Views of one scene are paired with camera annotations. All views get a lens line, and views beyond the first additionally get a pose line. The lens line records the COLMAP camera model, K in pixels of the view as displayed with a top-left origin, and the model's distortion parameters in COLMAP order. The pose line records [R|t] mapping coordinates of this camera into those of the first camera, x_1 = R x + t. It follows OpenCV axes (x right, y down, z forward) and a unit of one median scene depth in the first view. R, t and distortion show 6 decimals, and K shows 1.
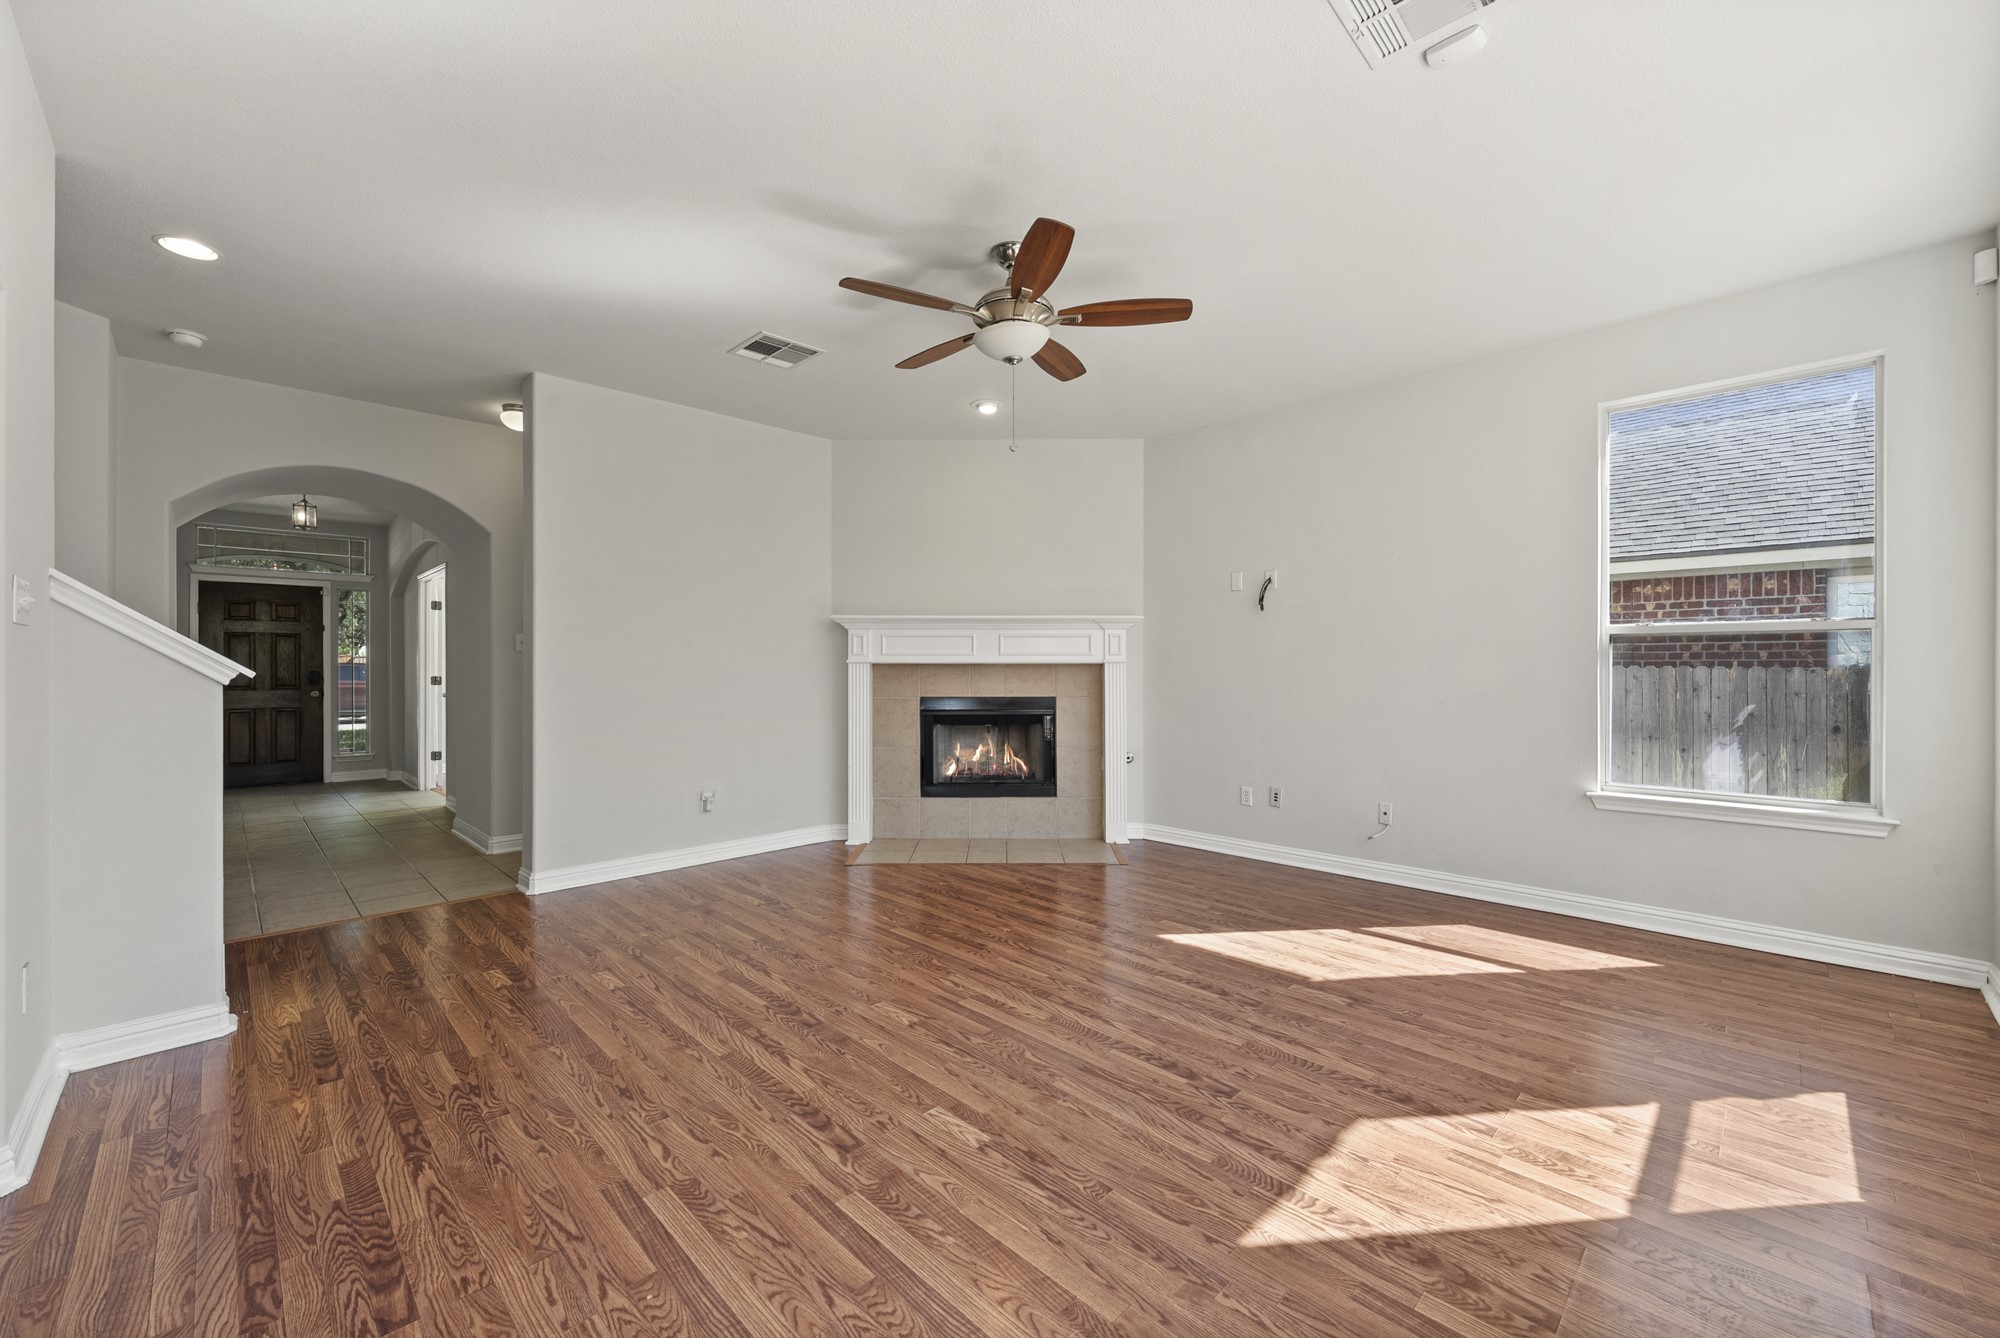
lens RADIAL K [[791.6, 0, 1000.0], [0, 791.6, 669.0], [0, 0, 1]] dist [0.002692, 0.000030]
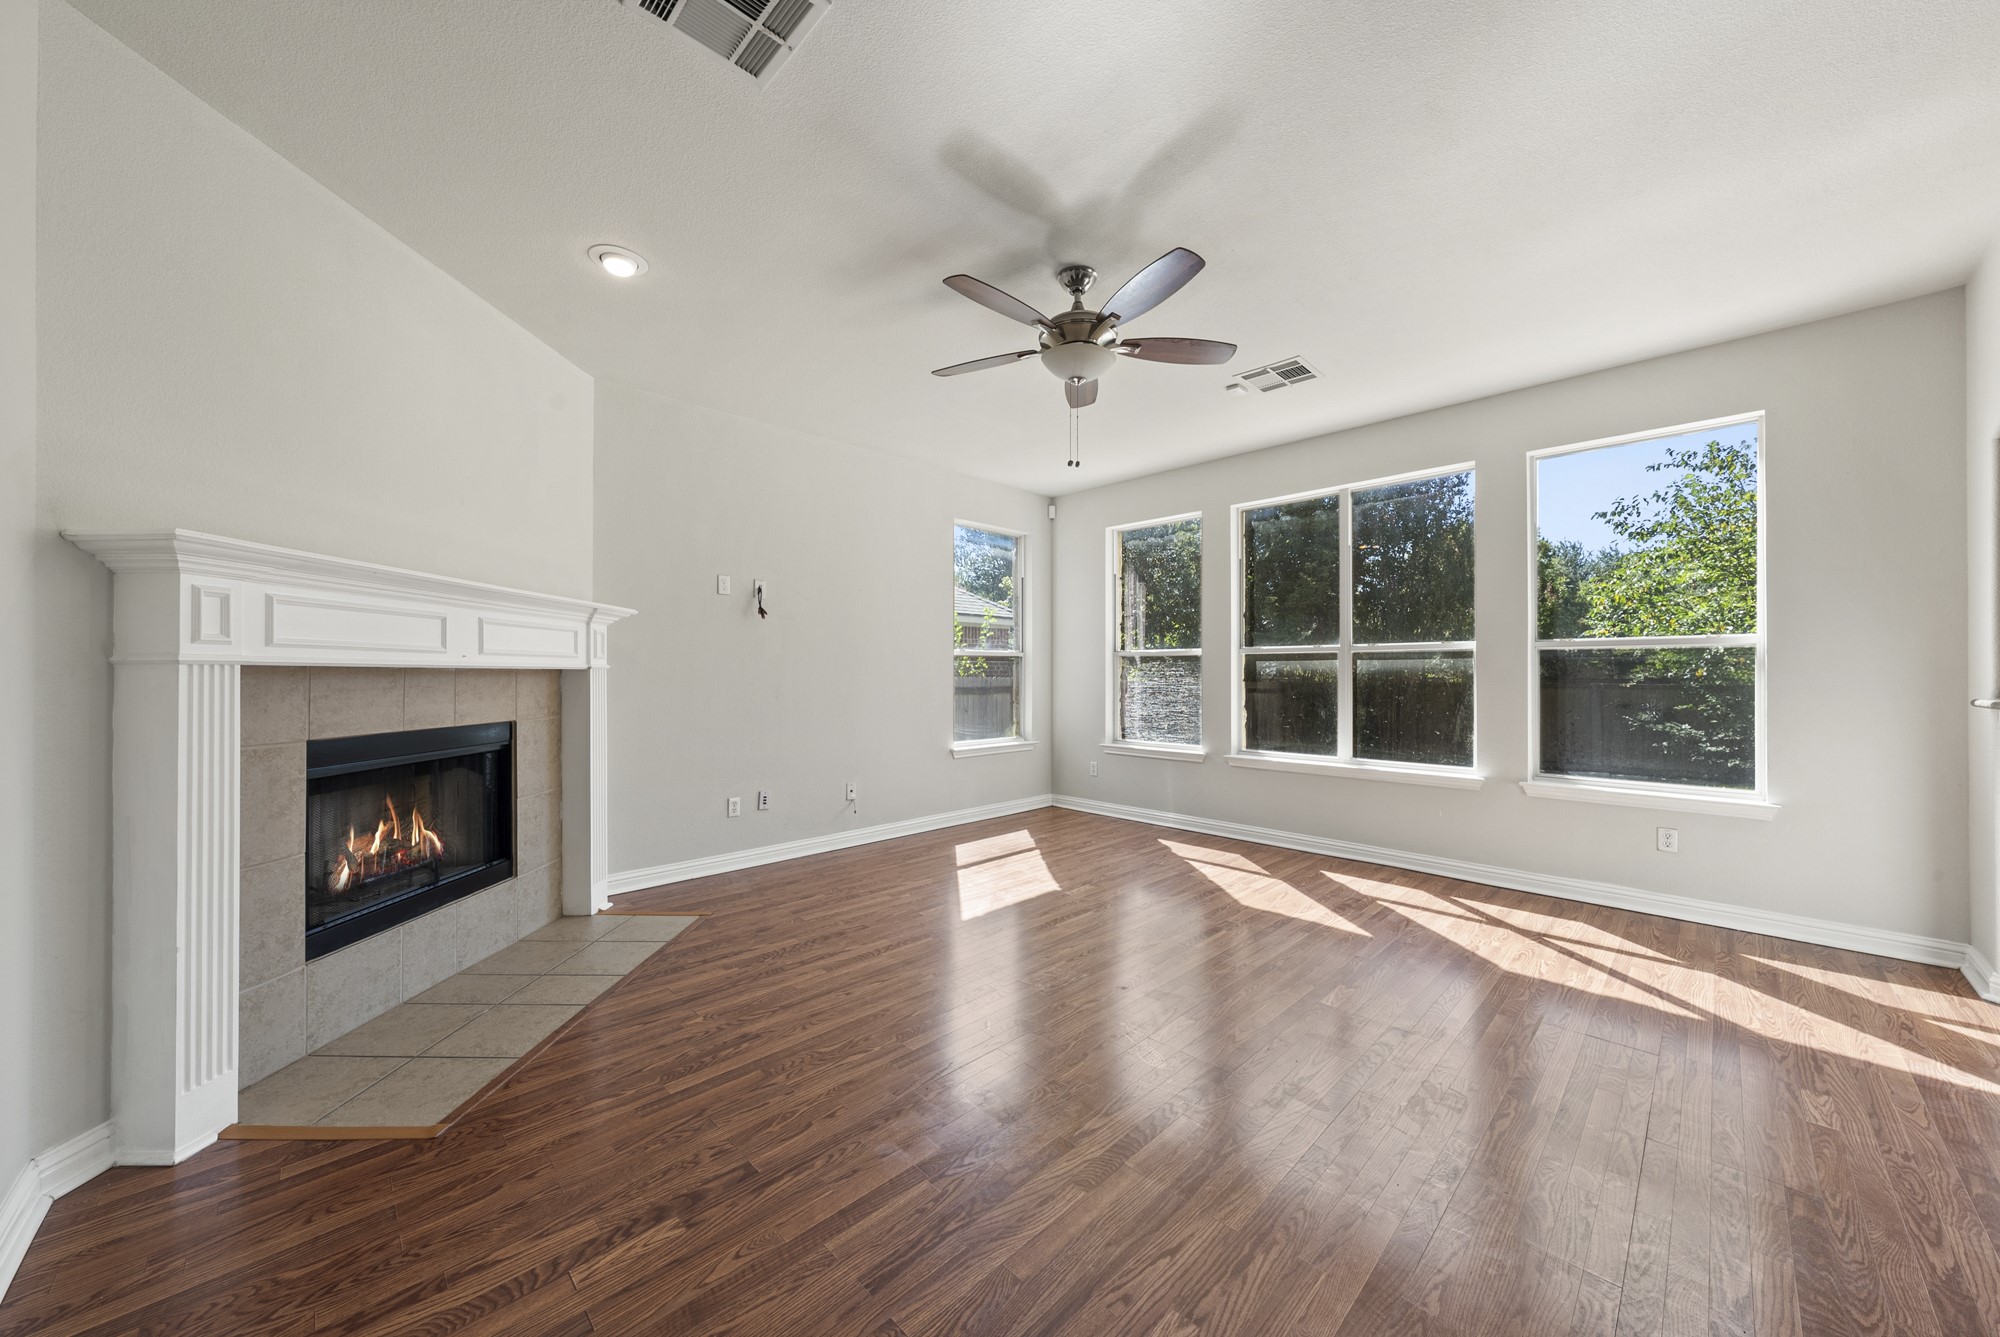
lens RADIAL K [[709.1, 0, 1000.0], [0, 709.1, 668.5], [0, 0, 1]] dist [-0.004547, 0.000019]
pose [[0.008209, 0.004721, 0.999955, -0.925288], [0.001615, 0.999987, -0.004735, -0.005815], [-0.999965, 0.001654, 0.008201, 1.106789]]
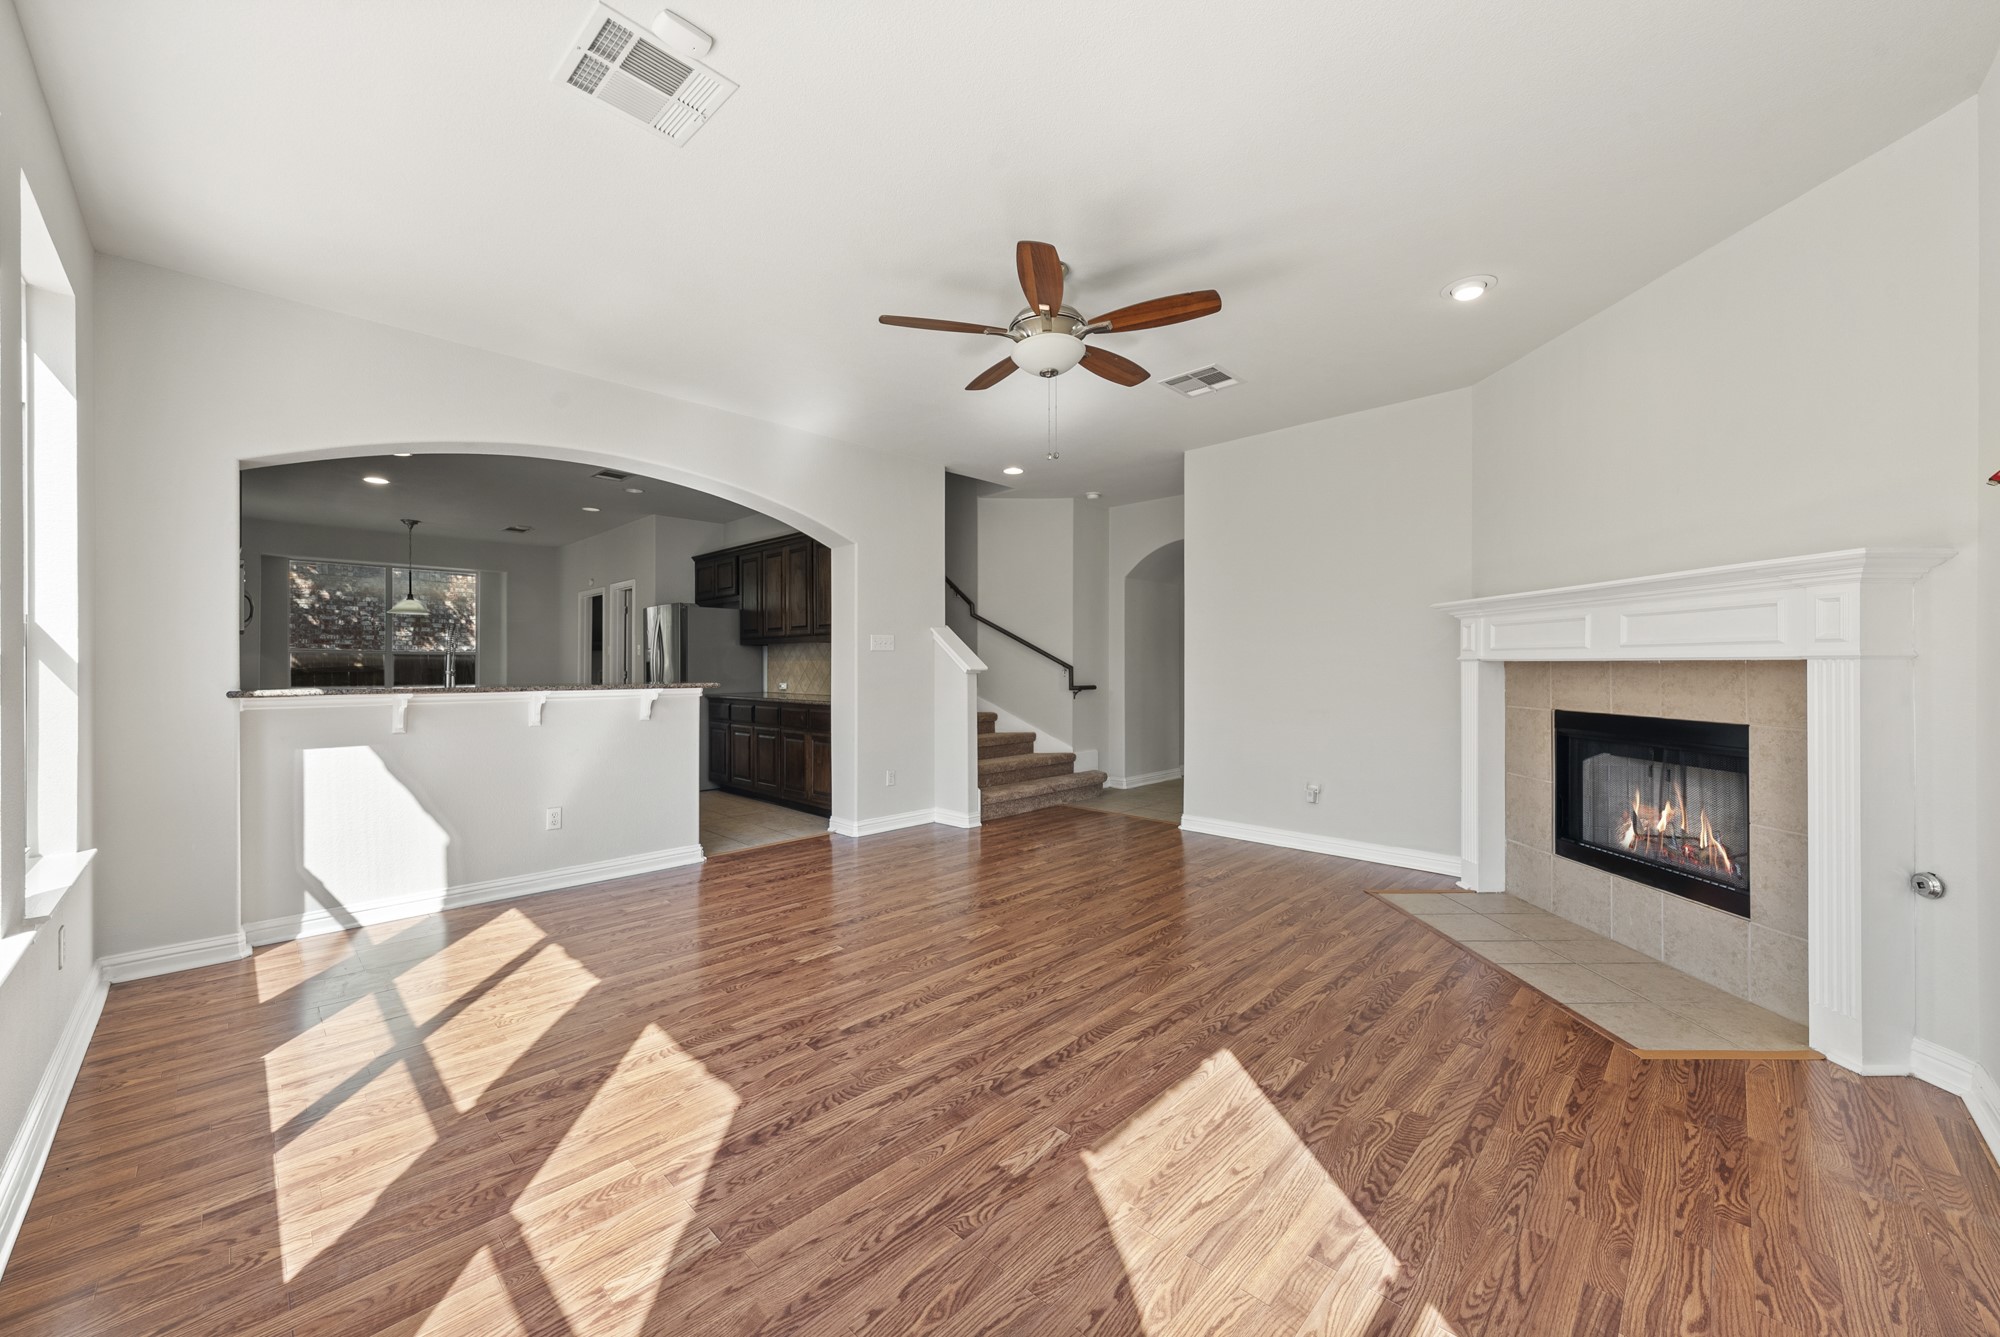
lens RADIAL K [[746.4, 0, 1000.0], [0, 746.4, 668.5], [0, 0, 1]] dist [-0.000737, -0.000124]
pose [[0.014064, 0.005210, -0.999888, 1.008966], [-0.000962, 0.999986, 0.005197, -0.006706], [0.999901, 0.000889, 0.014069, 0.929653]]
